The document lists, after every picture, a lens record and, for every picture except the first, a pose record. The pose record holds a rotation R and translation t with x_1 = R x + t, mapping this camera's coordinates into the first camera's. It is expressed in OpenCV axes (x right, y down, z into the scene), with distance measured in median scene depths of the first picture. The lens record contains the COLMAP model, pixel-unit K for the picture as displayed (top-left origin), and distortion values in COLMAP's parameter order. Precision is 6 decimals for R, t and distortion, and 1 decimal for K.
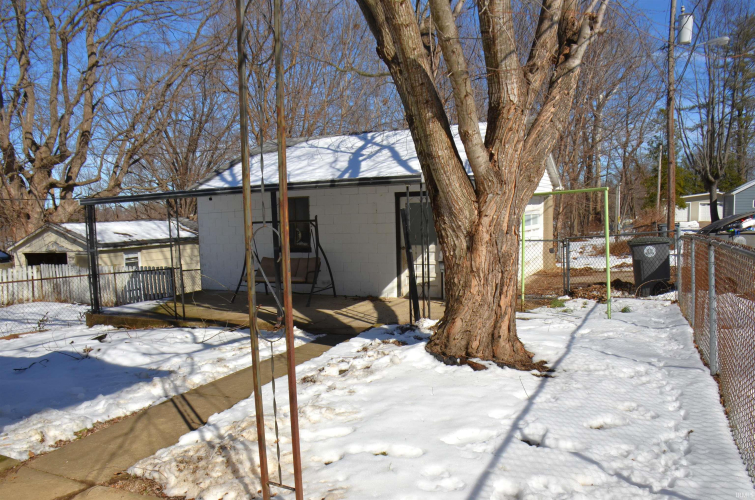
lens RADIAL K [[613.7, 0, 379.1], [0, 613.7, 261.7], [0, 0, 1]] dist [-0.156162, 0.194902]
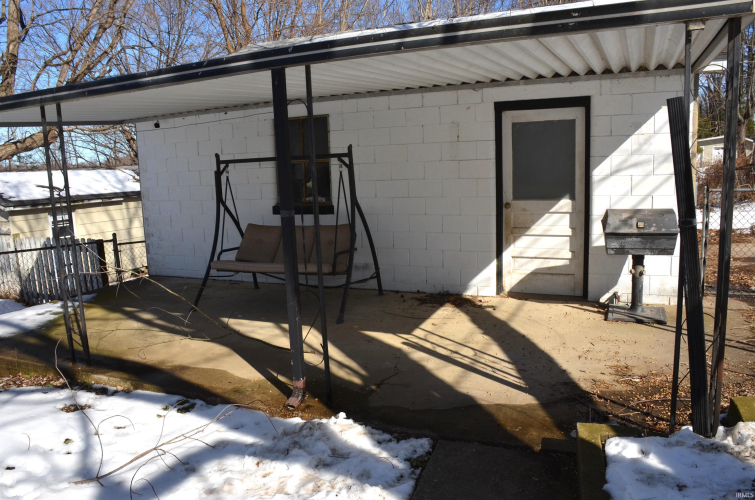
lens RADIAL K [[613.7, 0, 379.1], [0, 613.7, 261.7], [0, 0, 1]] dist [-0.156162, 0.194902]
pose [[0.999404, -0.014536, 0.031323, -0.091296], [0.011952, 0.996629, 0.081164, -0.017374], [-0.032397, -0.080742, 0.996208, 0.449589]]
